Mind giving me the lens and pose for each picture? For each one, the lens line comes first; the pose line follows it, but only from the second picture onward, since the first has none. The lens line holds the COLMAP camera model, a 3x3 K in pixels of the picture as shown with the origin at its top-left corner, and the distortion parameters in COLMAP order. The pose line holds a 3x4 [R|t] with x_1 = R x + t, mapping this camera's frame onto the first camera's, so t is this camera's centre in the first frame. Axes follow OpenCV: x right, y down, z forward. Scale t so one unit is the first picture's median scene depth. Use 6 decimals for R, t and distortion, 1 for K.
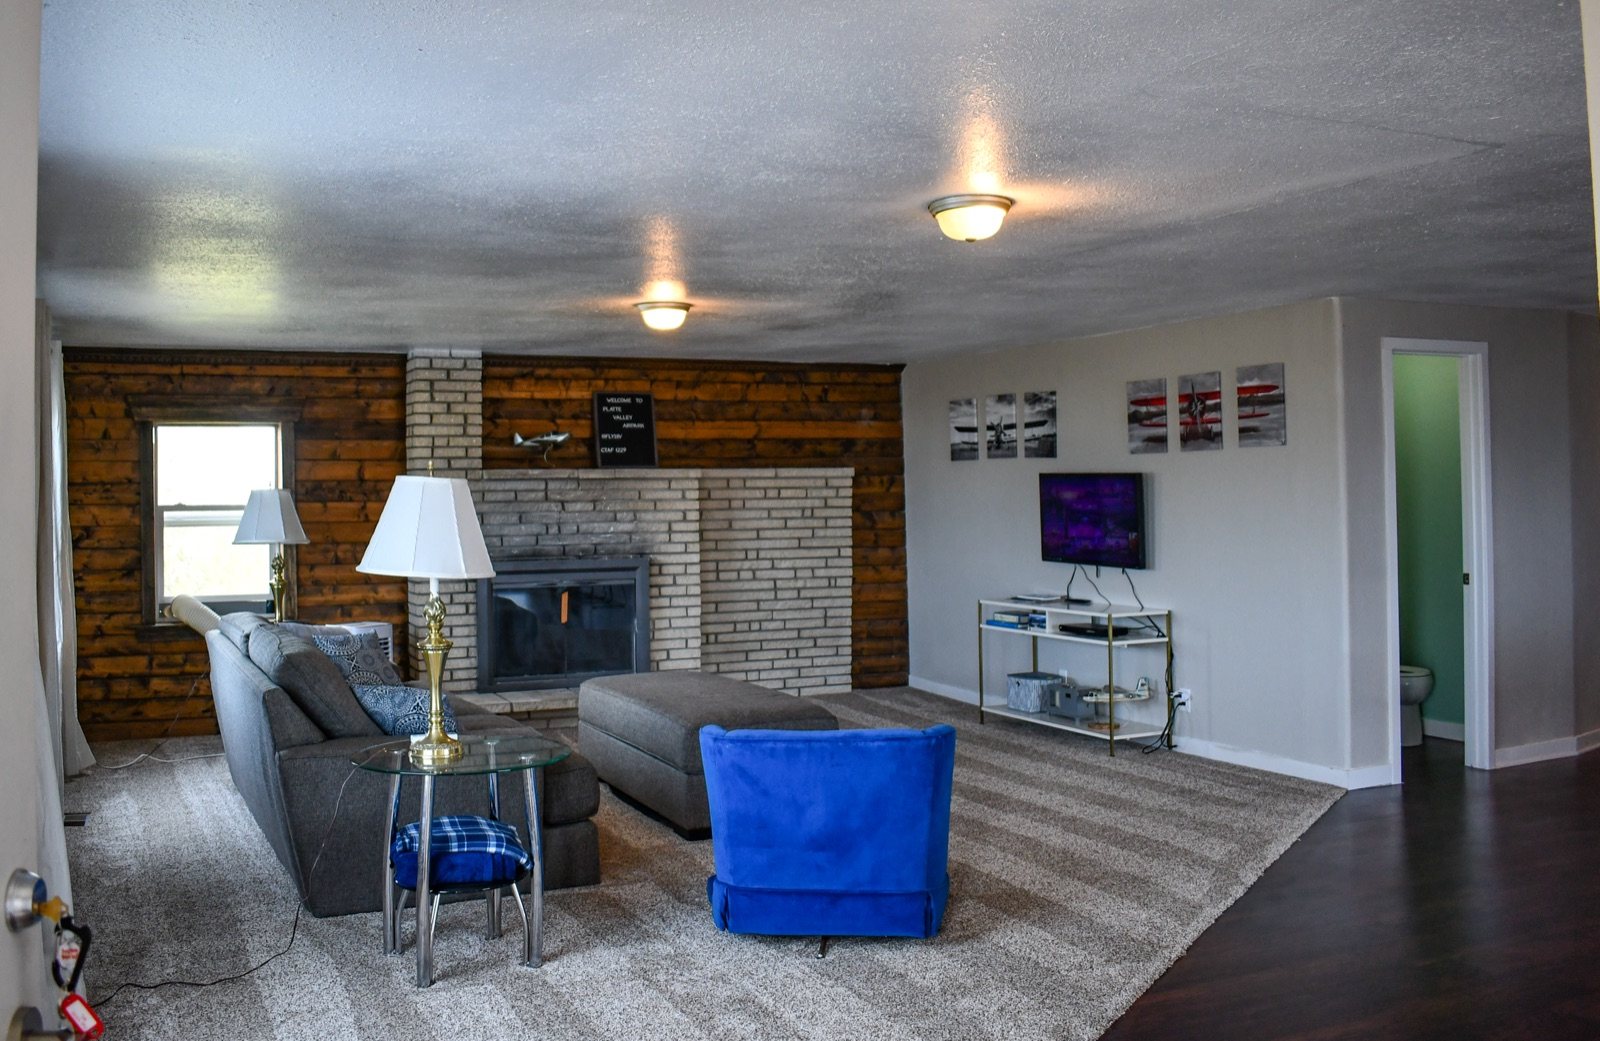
lens RADIAL K [[1417.2, 0, 796.4], [0, 1417.2, 509.4], [0, 0, 1]] dist [-0.018955, -0.001897]
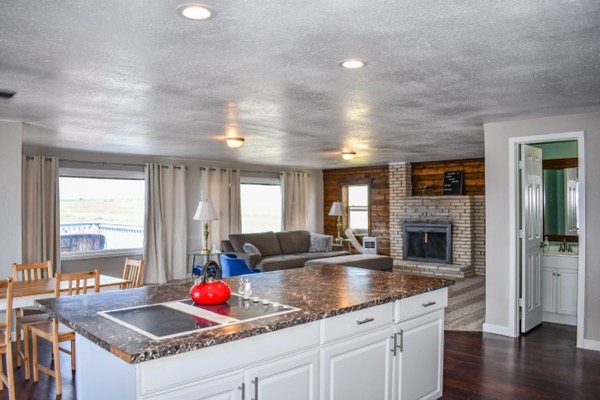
lens RADIAL K [[481.0, 0, 303.1], [0, 481.0, 203.0], [0, 0, 1]] dist [-0.095987, 0.001416]
pose [[0.393016, 0.009084, -0.919487, 0.712037], [-0.006342, 0.999954, 0.007168, -0.017550], [0.919510, 0.003014, 0.393056, 0.285329]]
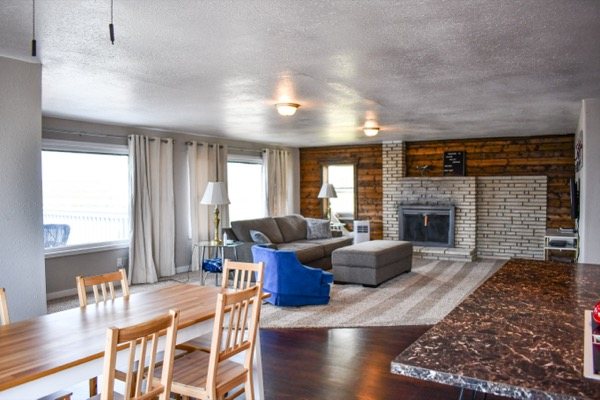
lens RADIAL K [[481.0, 0, 293.7], [0, 481.0, 219.0], [0, 0, 1]] dist [-0.095987, 0.001416]
pose [[0.592954, 0.063769, -0.802707, 0.490250], [-0.006005, 0.997182, 0.074782, -0.012409], [0.805214, -0.039522, 0.591666, 0.129988]]
